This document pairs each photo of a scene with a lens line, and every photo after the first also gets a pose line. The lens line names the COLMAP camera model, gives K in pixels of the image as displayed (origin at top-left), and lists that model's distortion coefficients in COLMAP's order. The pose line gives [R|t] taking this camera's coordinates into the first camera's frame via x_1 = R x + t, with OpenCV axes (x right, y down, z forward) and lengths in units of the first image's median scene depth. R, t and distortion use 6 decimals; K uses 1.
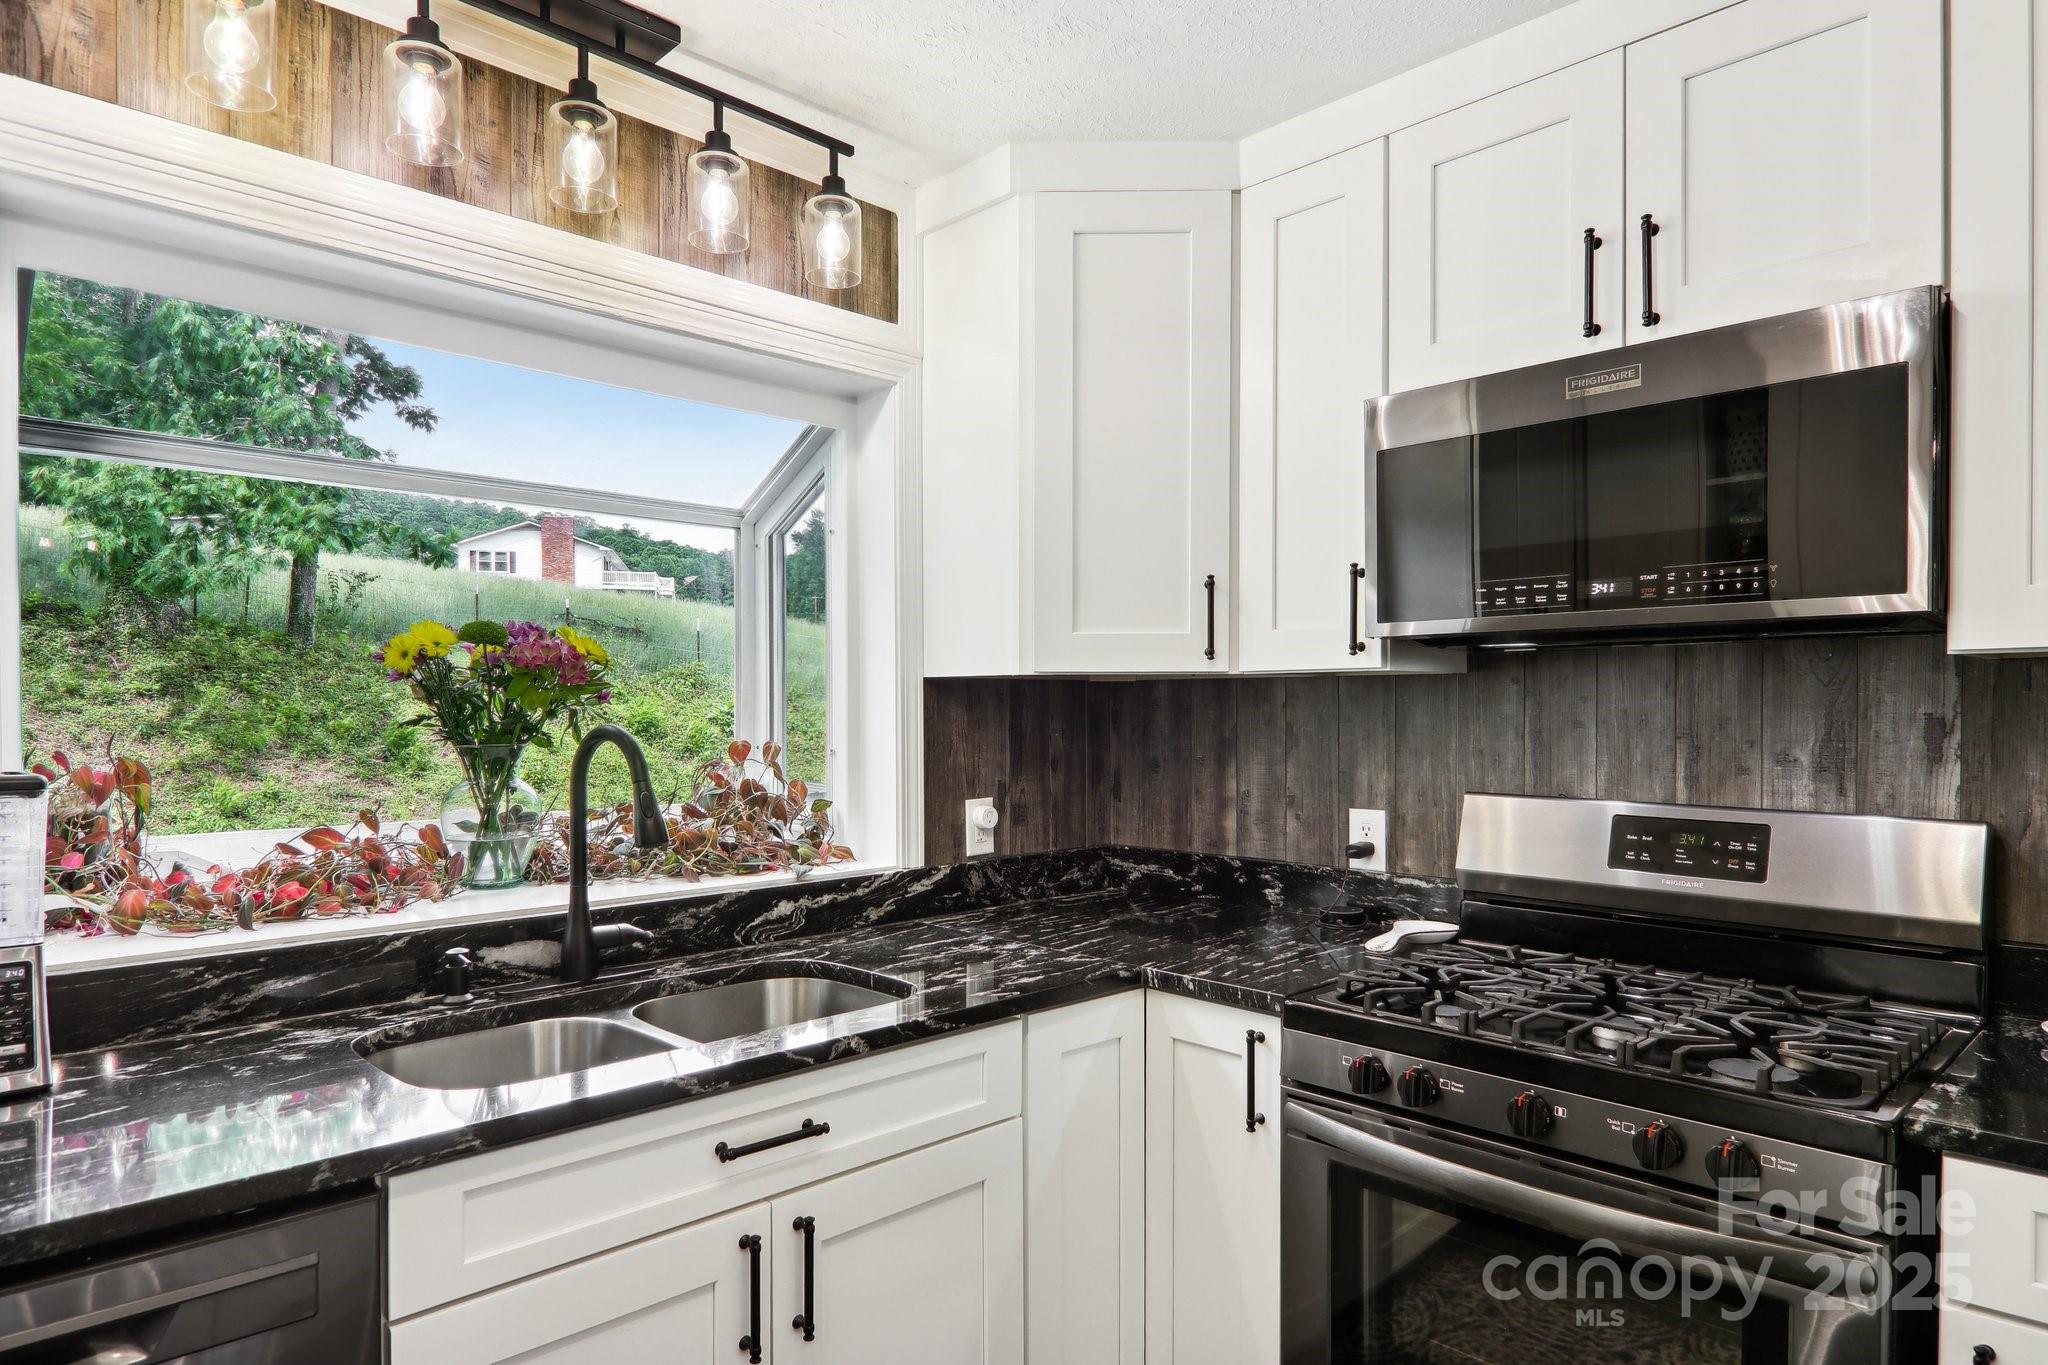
lens RADIAL K [[1199.0, 0, 1023.3], [0, 1199.0, 730.1], [0, 0, 1]] dist [0.015564, -0.015984]
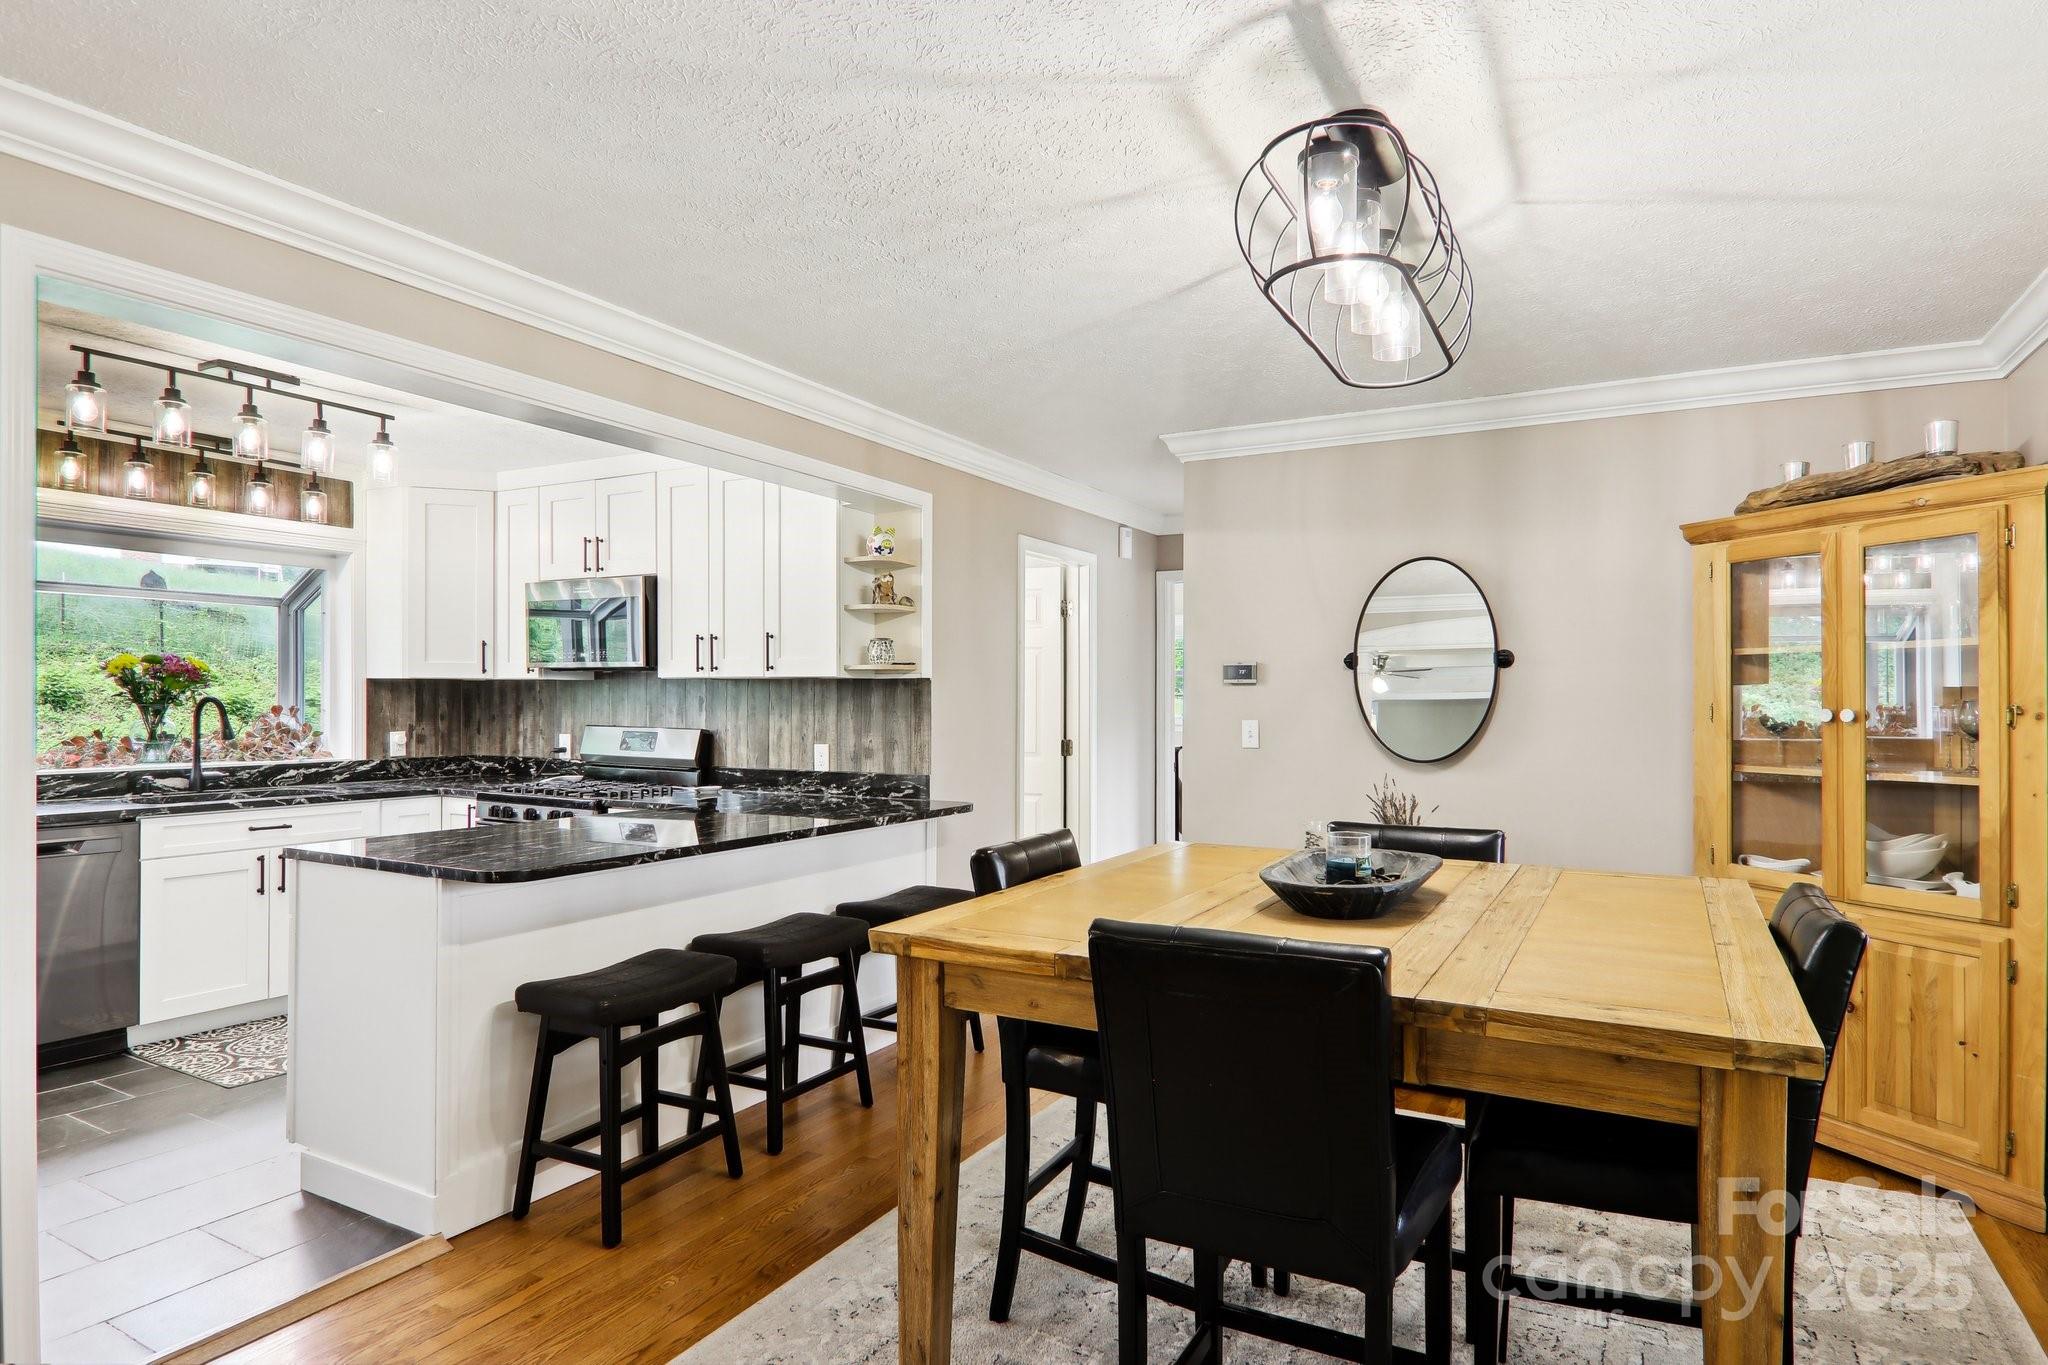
lens RADIAL K [[1129.2, 0, 1028.6], [0, 1129.2, 702.5], [0, 0, 1]] dist [0.005536, -0.015674]
pose [[0.955047, 0.006770, 0.296378, 0.551727], [-0.003209, 0.999917, -0.012503, 0.029583], [-0.296438, 0.010990, 0.954989, -1.642174]]
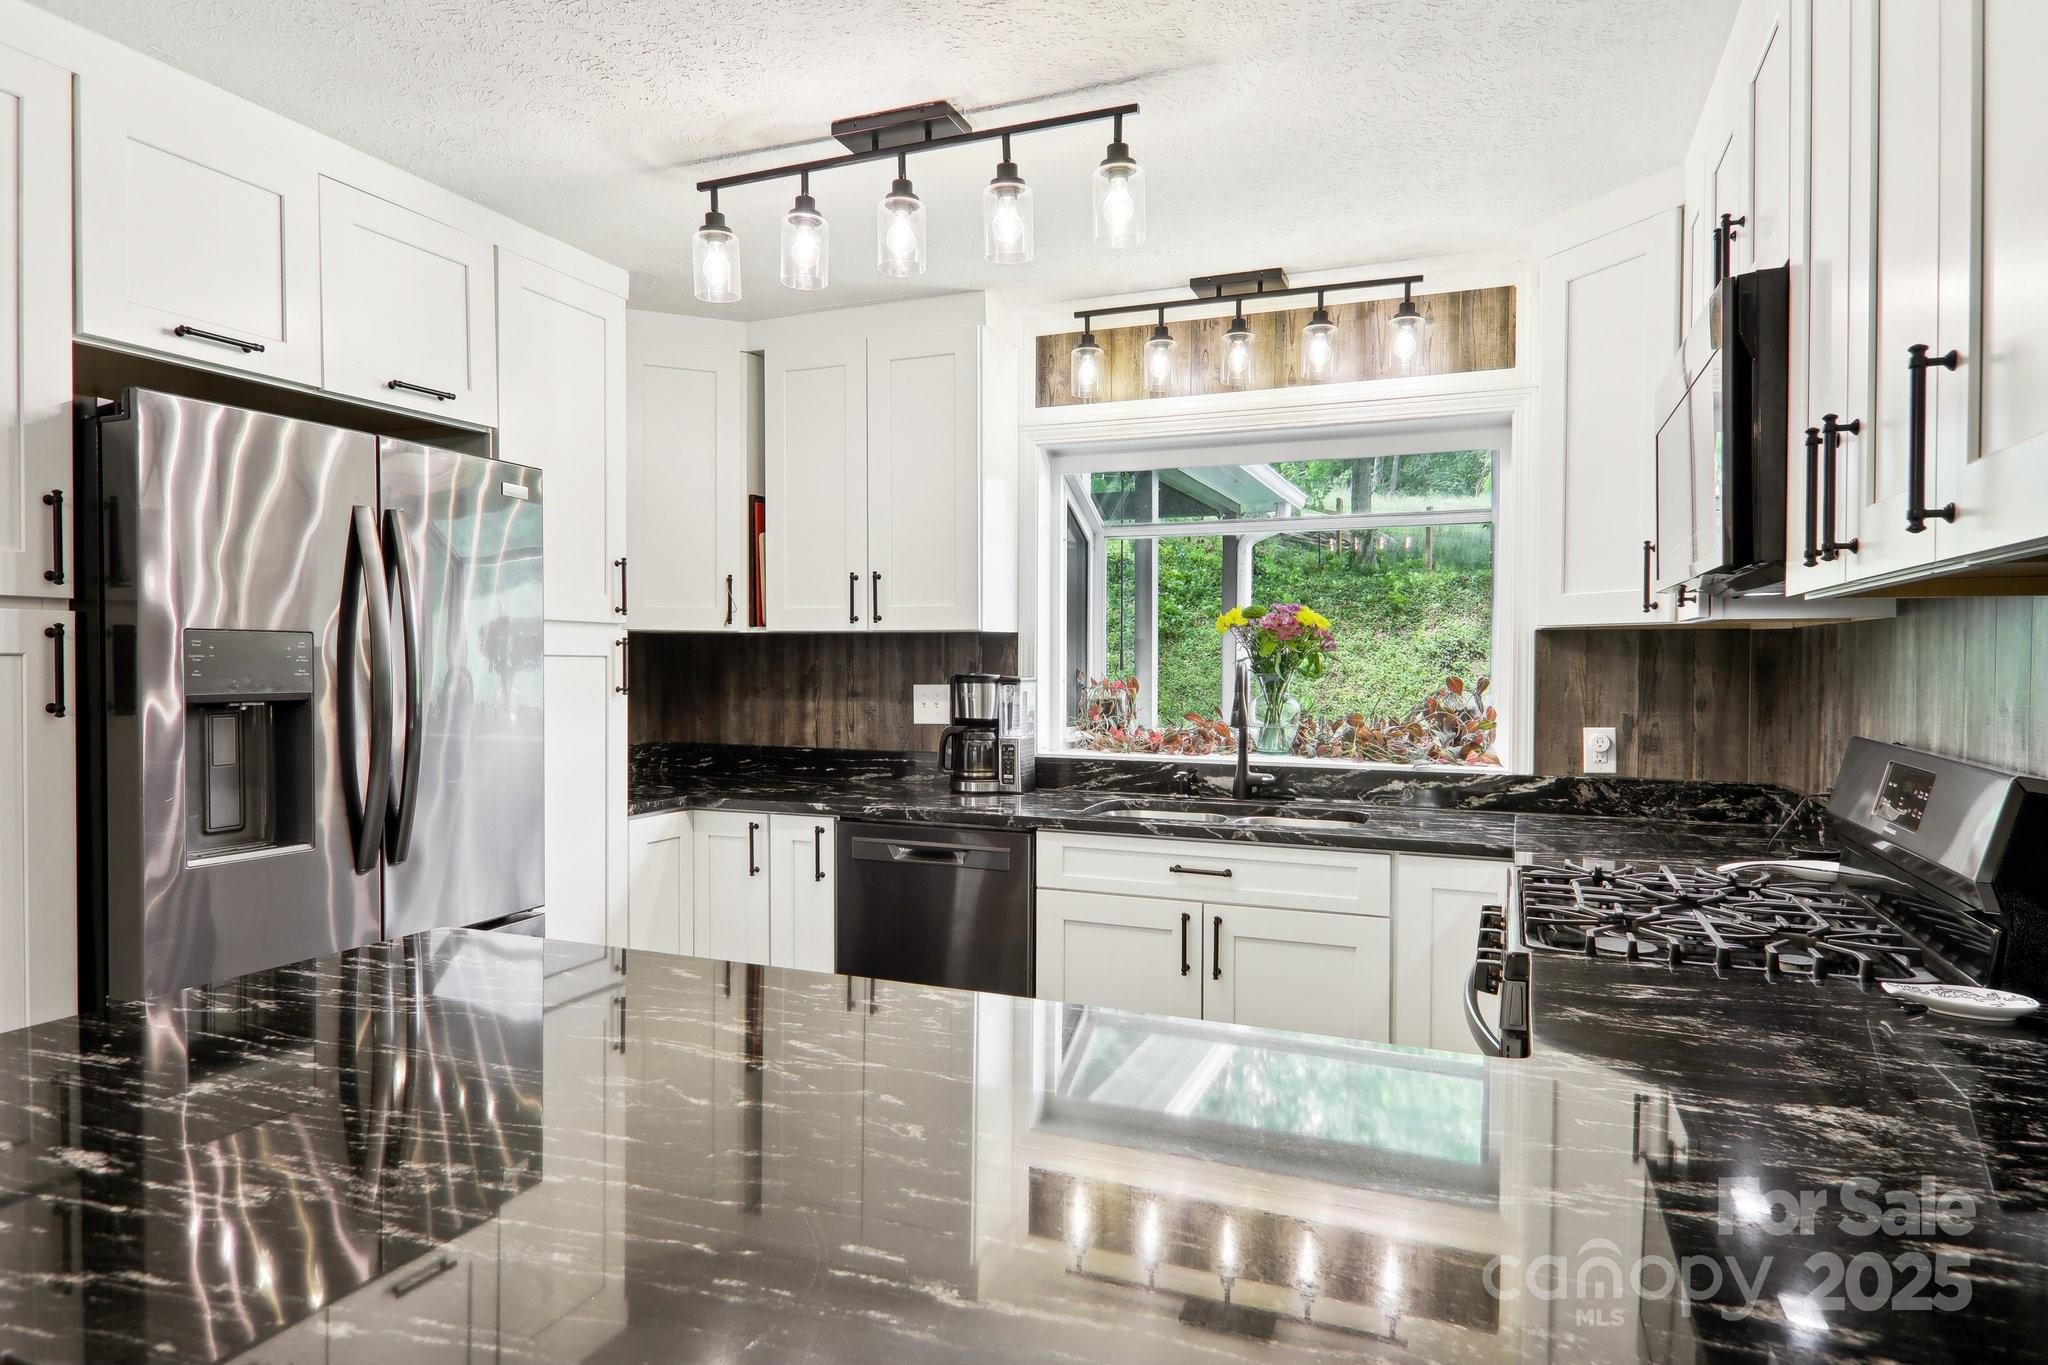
lens RADIAL K [[1178.8, 0, 1024.0], [0, 1178.8, 682.5], [0, 0, 1]] dist [0.006181, -0.020629]
pose [[0.399617, 0.022517, -0.916406, 0.975233], [-0.020678, 0.999665, 0.015546, 0.005268], [0.916449, 0.012737, 0.399948, -0.028986]]
